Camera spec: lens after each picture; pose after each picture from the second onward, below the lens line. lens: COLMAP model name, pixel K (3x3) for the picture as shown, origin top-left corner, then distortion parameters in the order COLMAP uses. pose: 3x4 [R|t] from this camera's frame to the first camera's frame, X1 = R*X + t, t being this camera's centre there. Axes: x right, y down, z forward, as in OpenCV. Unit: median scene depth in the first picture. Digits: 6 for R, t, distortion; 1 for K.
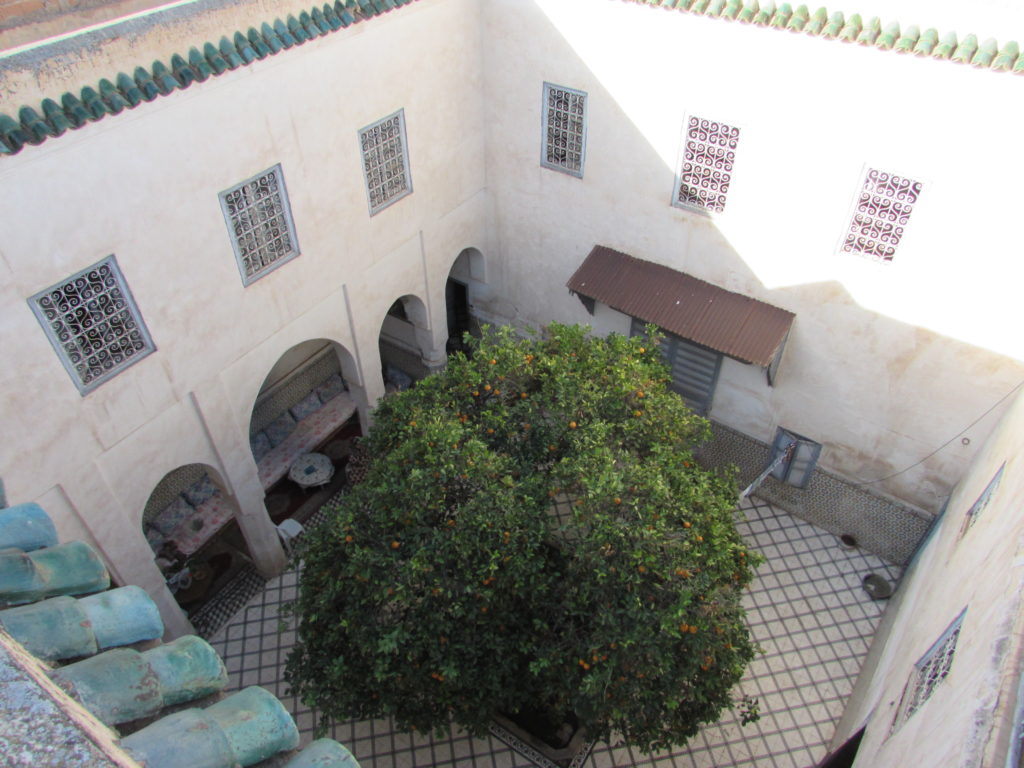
lens RADIAL K [[718.3, 0, 511.4], [0, 718.3, 388.7], [0, 0, 1]] dist [-0.054020, 0.022363]
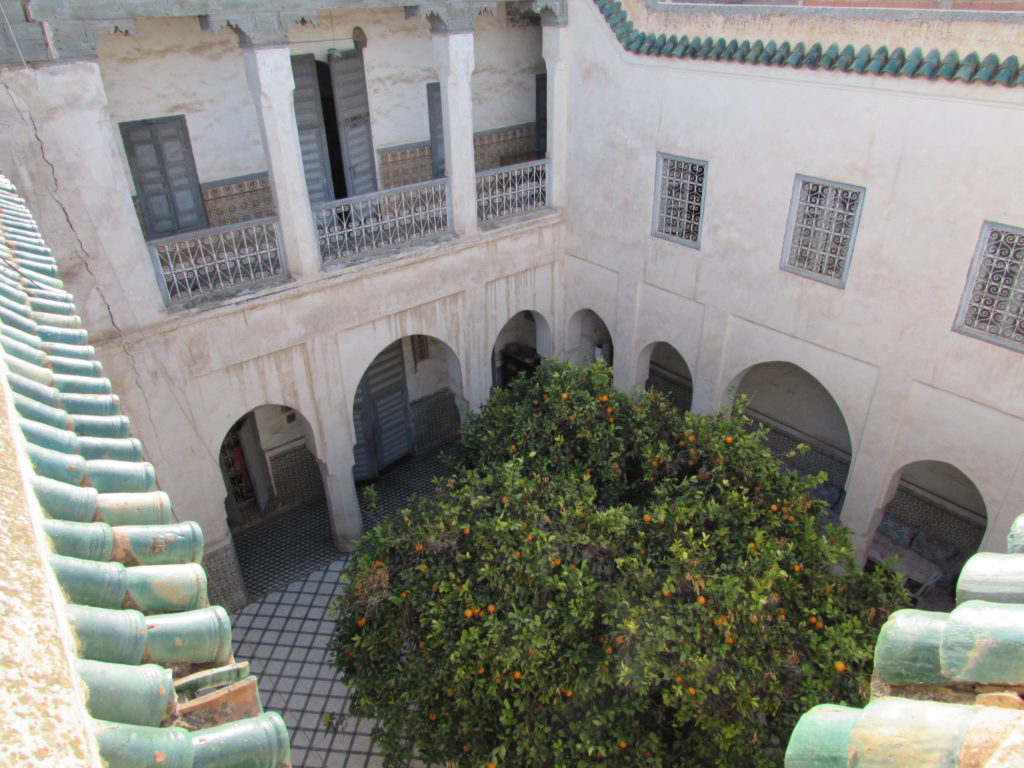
lens RADIAL K [[718.3, 0, 510.0], [0, 718.3, 389.7], [0, 0, 1]] dist [-0.054020, 0.022363]
pose [[-0.299767, 0.480224, -0.824333, 0.706126], [-0.632263, 0.547053, 0.548613, -0.363518], [0.714411, 0.685652, 0.139639, 0.656518]]
